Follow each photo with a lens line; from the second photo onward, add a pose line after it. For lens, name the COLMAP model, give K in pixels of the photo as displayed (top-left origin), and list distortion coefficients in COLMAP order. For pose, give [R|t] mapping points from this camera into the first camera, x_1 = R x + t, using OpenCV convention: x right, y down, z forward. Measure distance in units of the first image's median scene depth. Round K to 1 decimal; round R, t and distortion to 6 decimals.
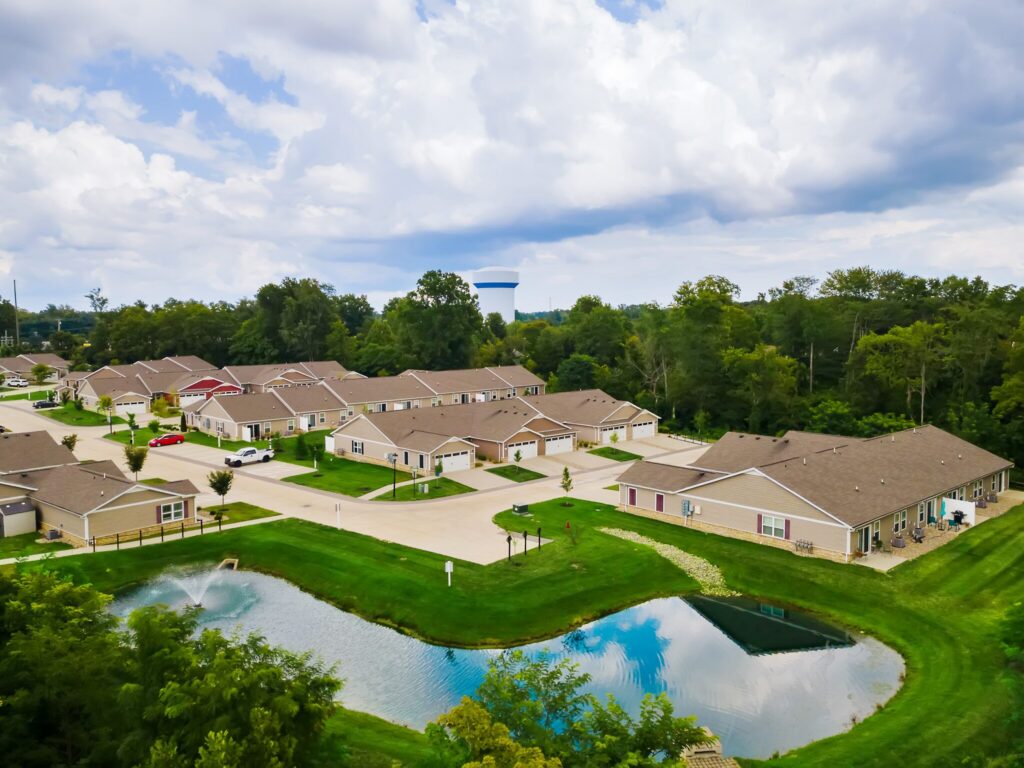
lens RADIAL K [[764.1, 0, 513.7], [0, 764.1, 378.7], [0, 0, 1]] dist [0.063707, -0.040427]
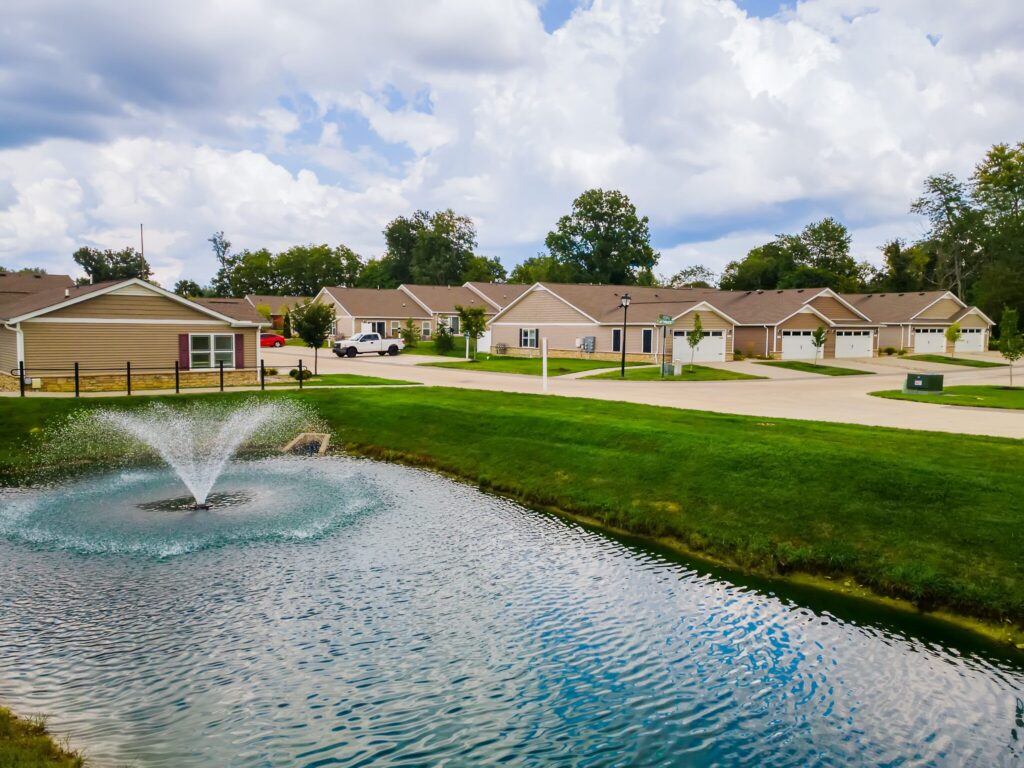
lens RADIAL K [[764.1, 0, 513.7], [0, 764.1, 378.7], [0, 0, 1]] dist [0.063707, -0.040427]
pose [[0.987907, 0.023228, -0.153299, -0.124517], [-0.023336, 0.999727, 0.001091, 0.131691], [0.153283, 0.002500, 0.988179, 0.387235]]
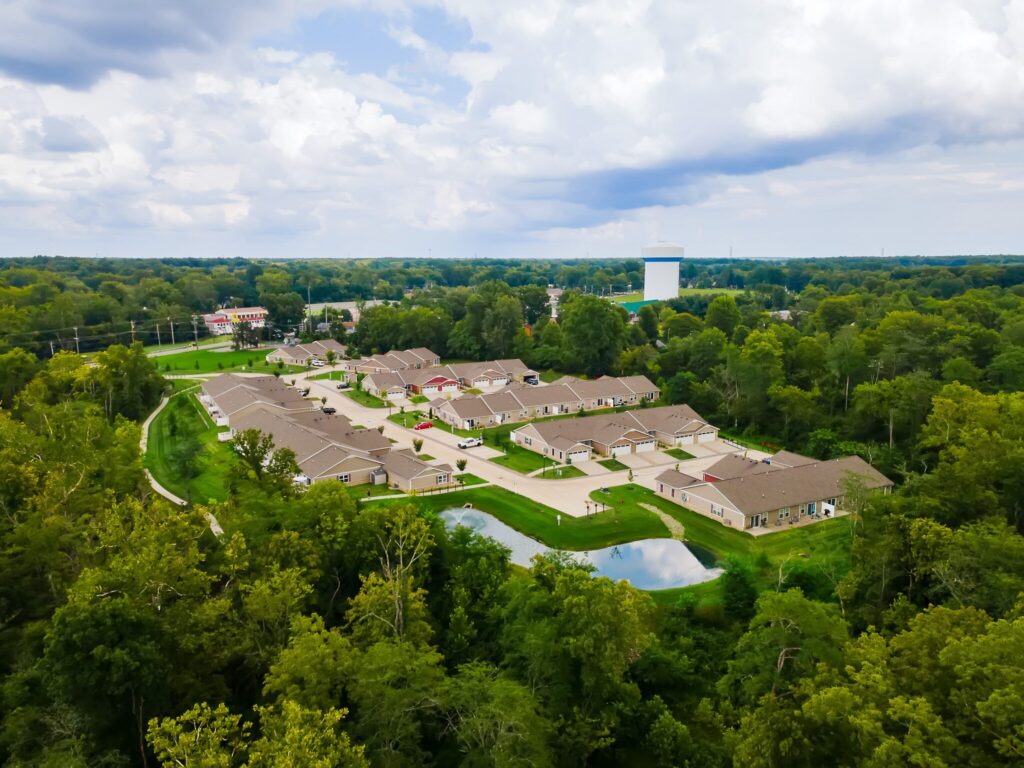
lens RADIAL K [[764.1, 0, 513.7], [0, 764.1, 378.7], [0, 0, 1]] dist [0.063707, -0.040427]
pose [[0.971187, 0.045280, -0.233980, 0.182564], [-0.024205, 0.995449, 0.092169, -0.231073], [0.237088, -0.083850, 0.967863, -0.752850]]
